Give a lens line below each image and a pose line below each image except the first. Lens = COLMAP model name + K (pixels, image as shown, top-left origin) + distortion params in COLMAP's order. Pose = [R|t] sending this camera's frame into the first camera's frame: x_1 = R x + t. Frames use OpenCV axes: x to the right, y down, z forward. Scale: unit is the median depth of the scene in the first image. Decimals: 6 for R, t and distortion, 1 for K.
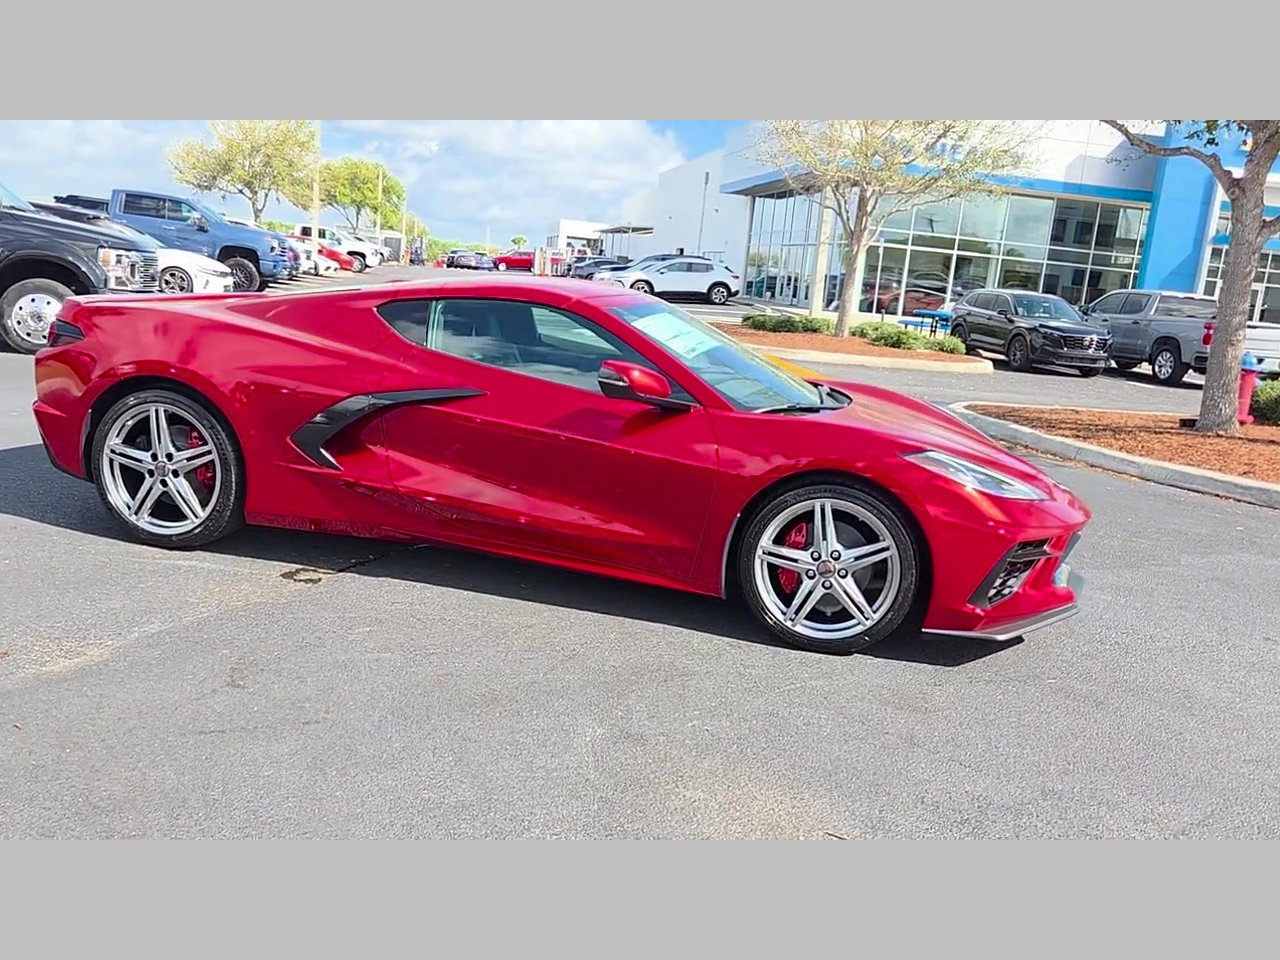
lens RADIAL K [[1088.9, 0, 636.0], [0, 1088.9, 477.5], [0, 0, 1]] dist [0.010673, -0.000161]
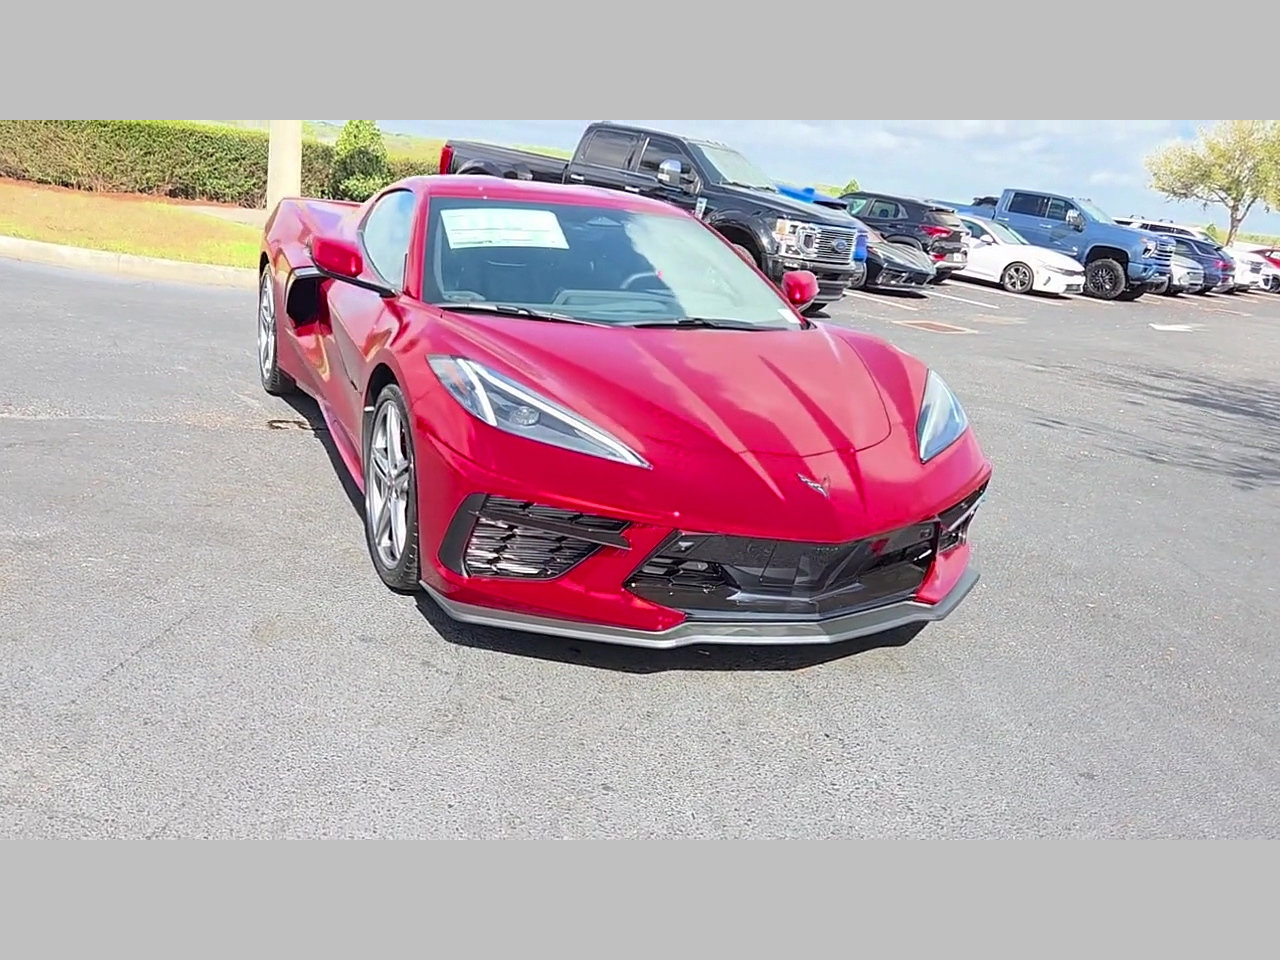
lens RADIAL K [[1088.9, 0, 636.0], [0, 1088.9, 477.5], [0, 0, 1]] dist [0.010673, -0.000161]
pose [[0.626511, 0.190962, -0.755657, 0.159064], [-0.203866, 0.975918, 0.077599, -0.004384], [0.752278, 0.105436, 0.650354, 0.099014]]
